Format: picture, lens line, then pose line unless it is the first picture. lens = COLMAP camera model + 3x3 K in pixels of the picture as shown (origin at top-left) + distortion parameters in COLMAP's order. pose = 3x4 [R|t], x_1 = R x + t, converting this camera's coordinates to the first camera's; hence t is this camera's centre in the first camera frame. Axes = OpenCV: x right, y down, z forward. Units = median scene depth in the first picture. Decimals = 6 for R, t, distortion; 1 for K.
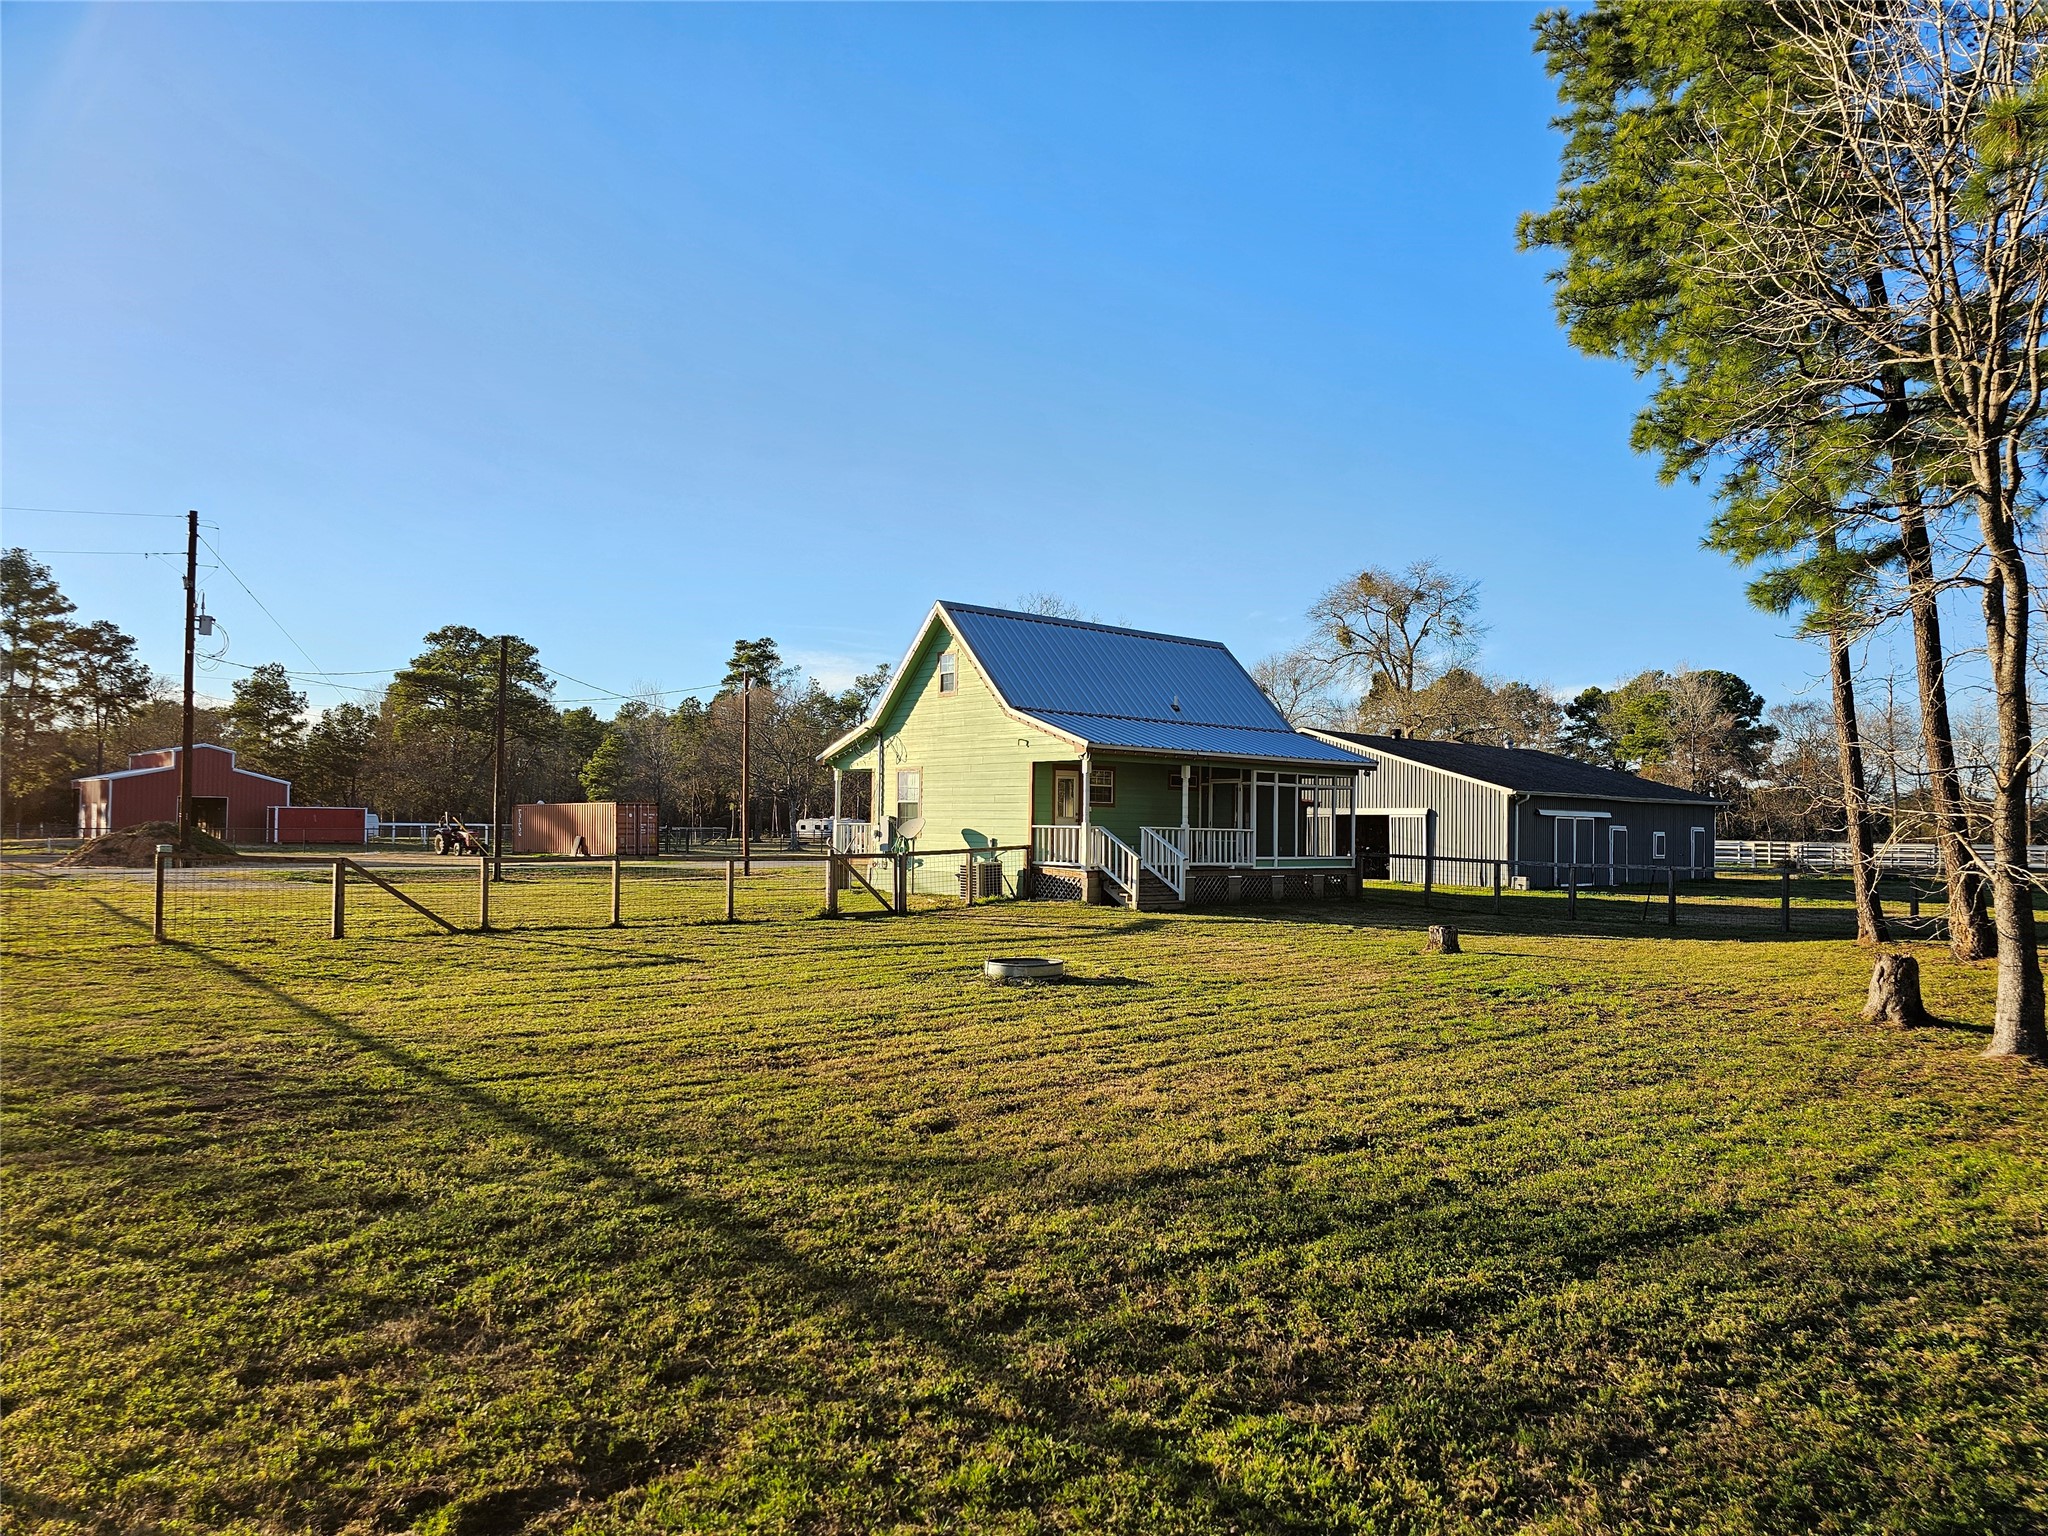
lens RADIAL K [[1358.6, 0, 1031.1], [0, 1358.6, 771.5], [0, 0, 1]] dist [0.085625, -0.113010]
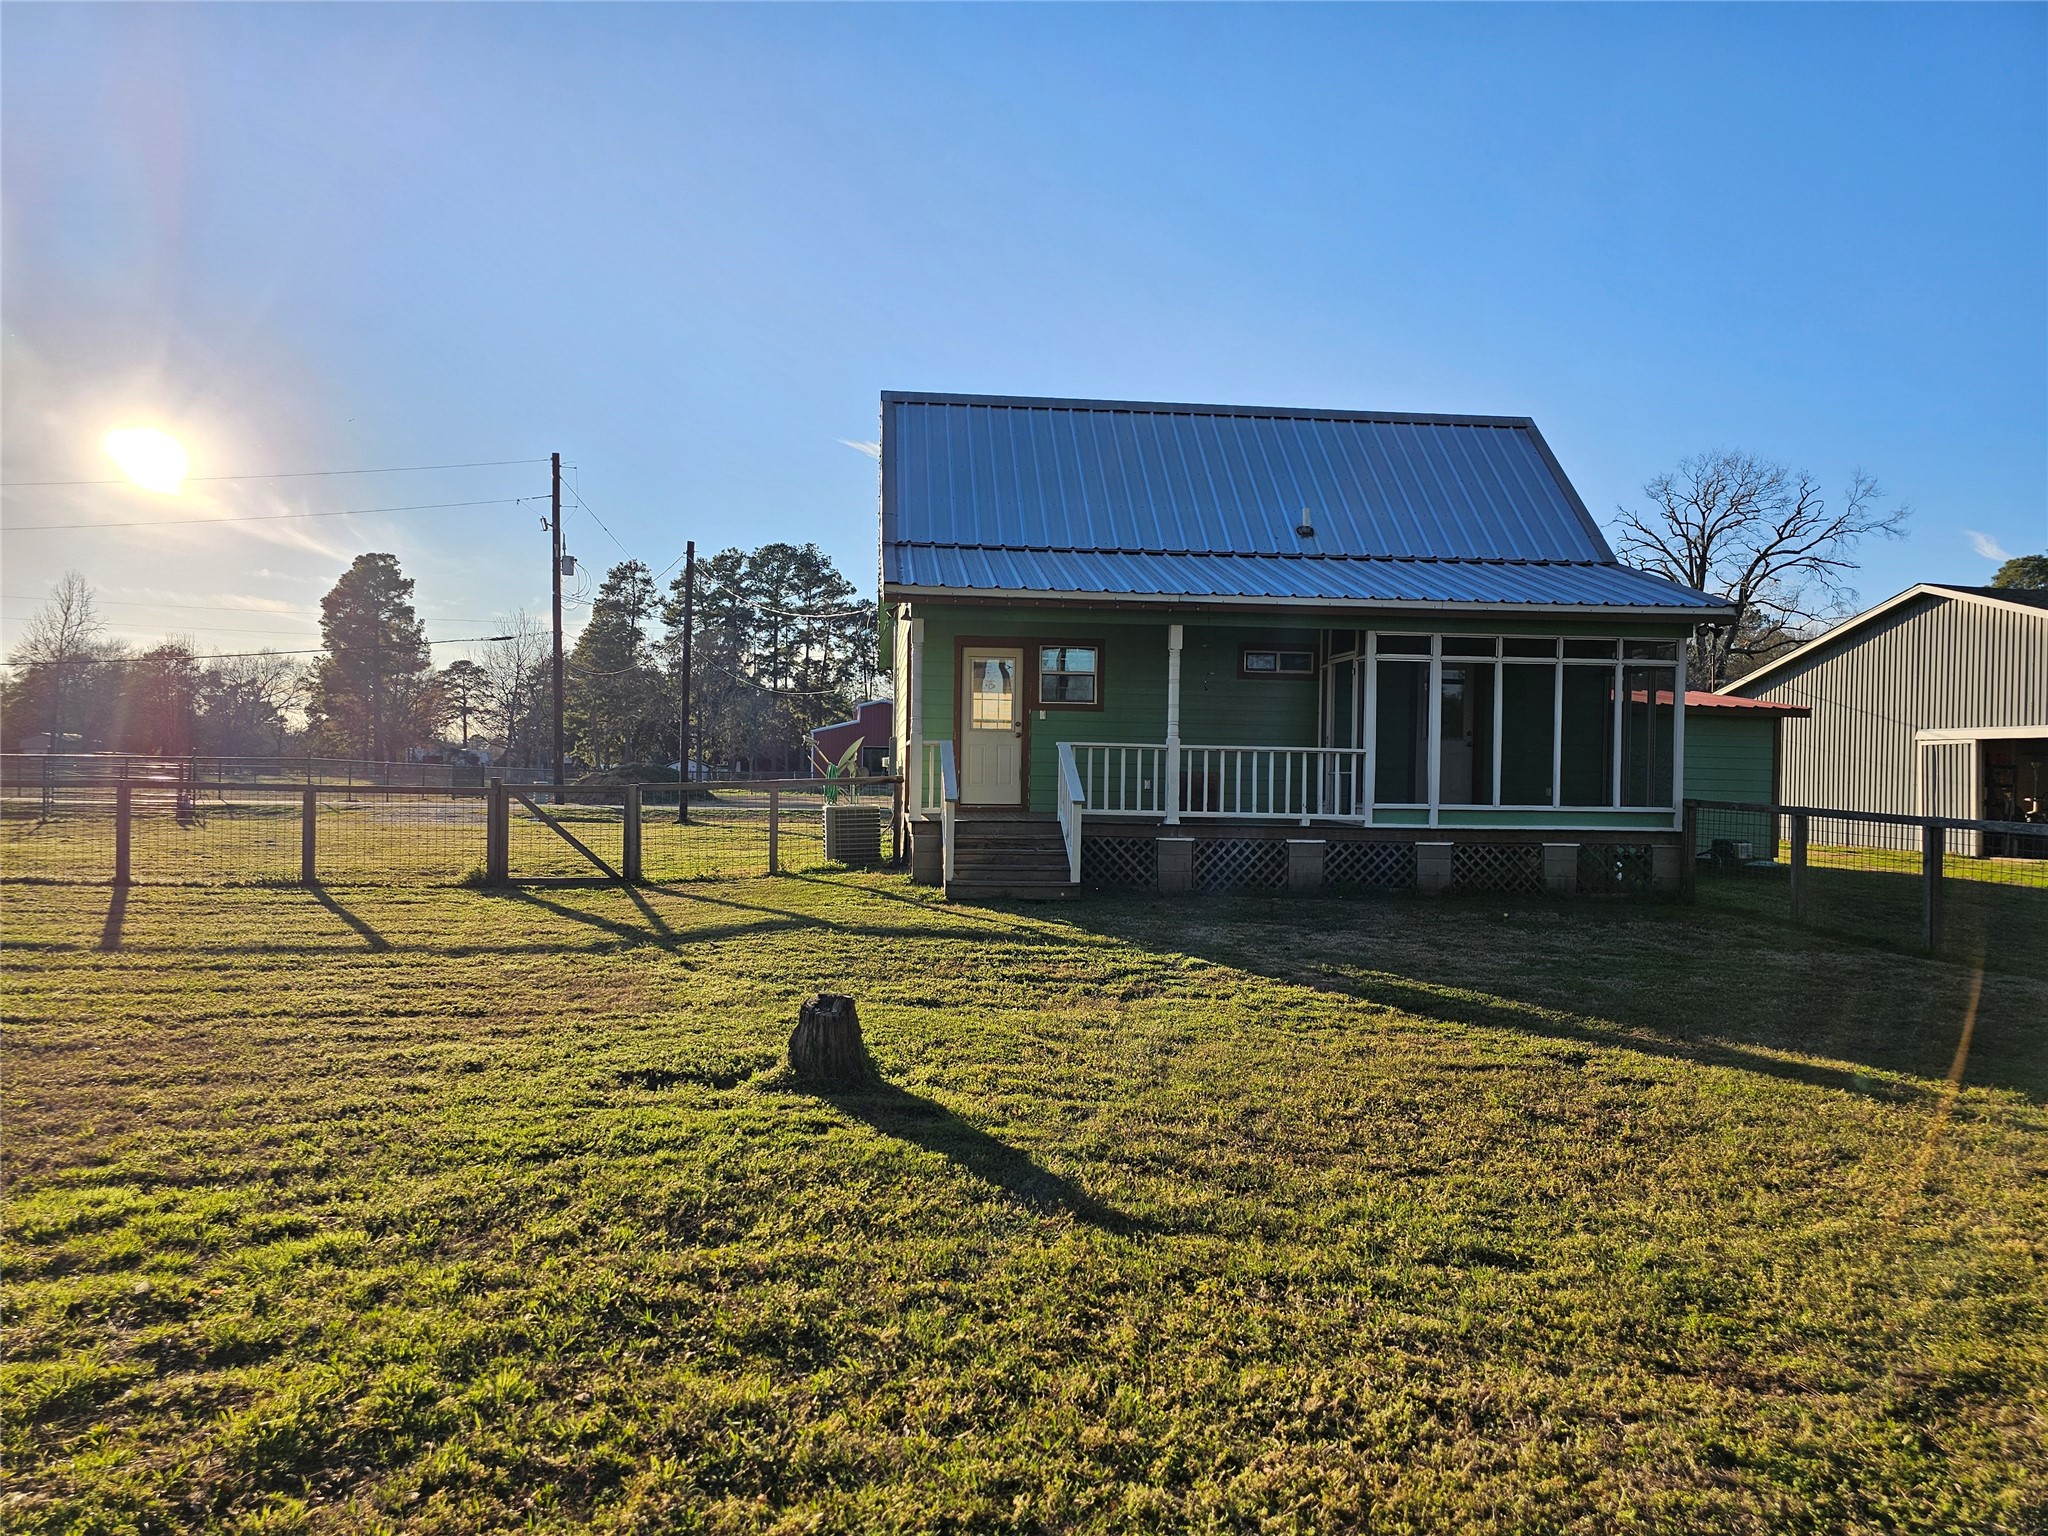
lens RADIAL K [[1358.6, 0, 1031.1], [0, 1358.6, 771.5], [0, 0, 1]] dist [0.085625, -0.113010]
pose [[0.826839, -0.002768, -0.562431, 0.341337], [0.020882, 0.999450, 0.025779, 0.034854], [0.562051, -0.033060, 0.826442, 0.507283]]
